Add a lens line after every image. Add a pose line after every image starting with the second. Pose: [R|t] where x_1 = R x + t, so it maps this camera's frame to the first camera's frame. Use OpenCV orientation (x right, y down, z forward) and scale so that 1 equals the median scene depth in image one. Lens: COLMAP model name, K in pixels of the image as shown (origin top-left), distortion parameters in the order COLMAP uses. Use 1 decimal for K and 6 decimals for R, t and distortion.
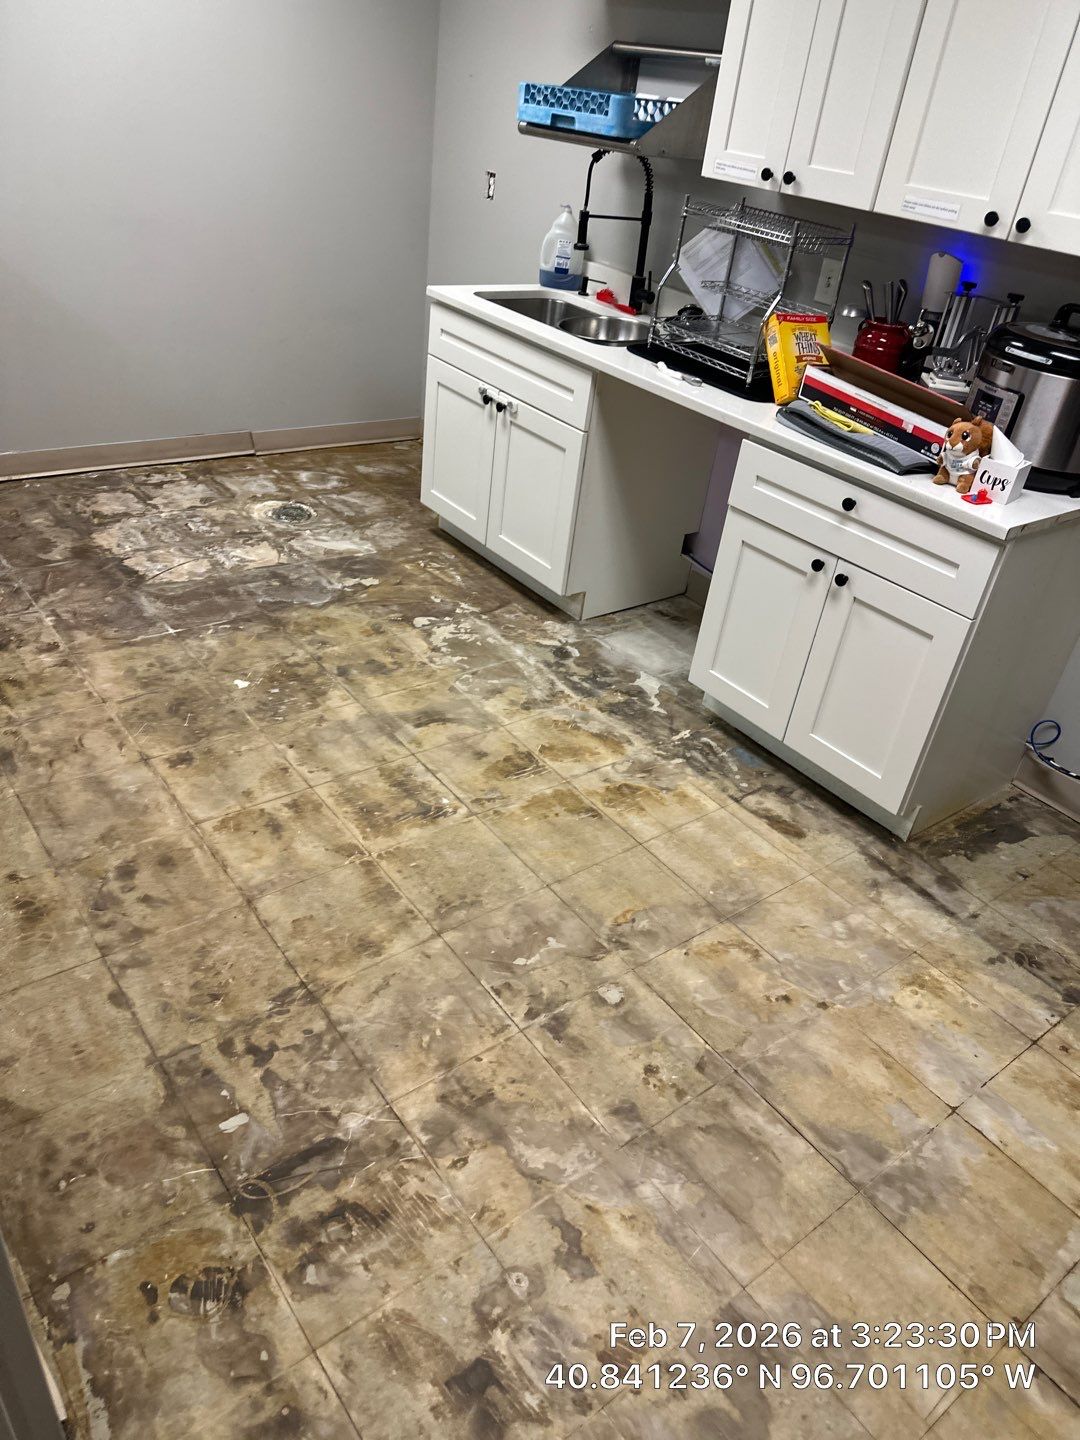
lens RADIAL K [[1019.2, 0, 524.5], [0, 1019.2, 735.9], [0, 0, 1]] dist [0.118102, -0.213756]
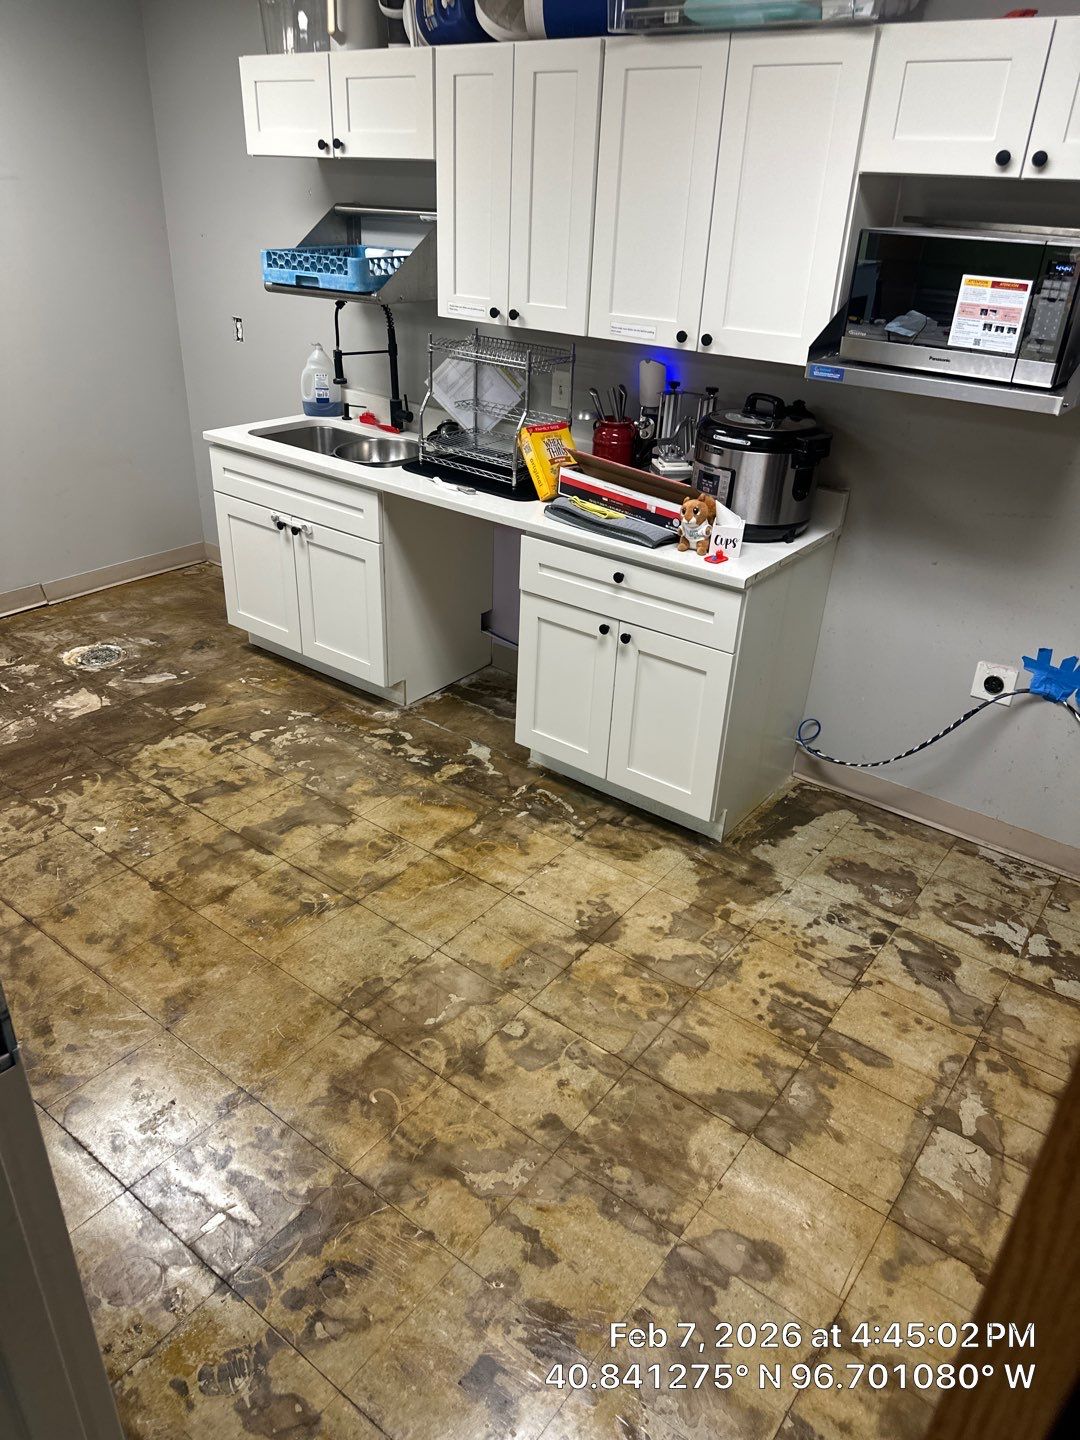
lens RADIAL K [[1019.2, 0, 524.5], [0, 1019.2, 735.9], [0, 0, 1]] dist [0.118102, -0.213756]
pose [[0.962755, -0.192174, 0.190187, -0.046434], [0.203644, 0.978120, -0.042541, -0.012211], [-0.177851, 0.079687, 0.980826, -0.116514]]
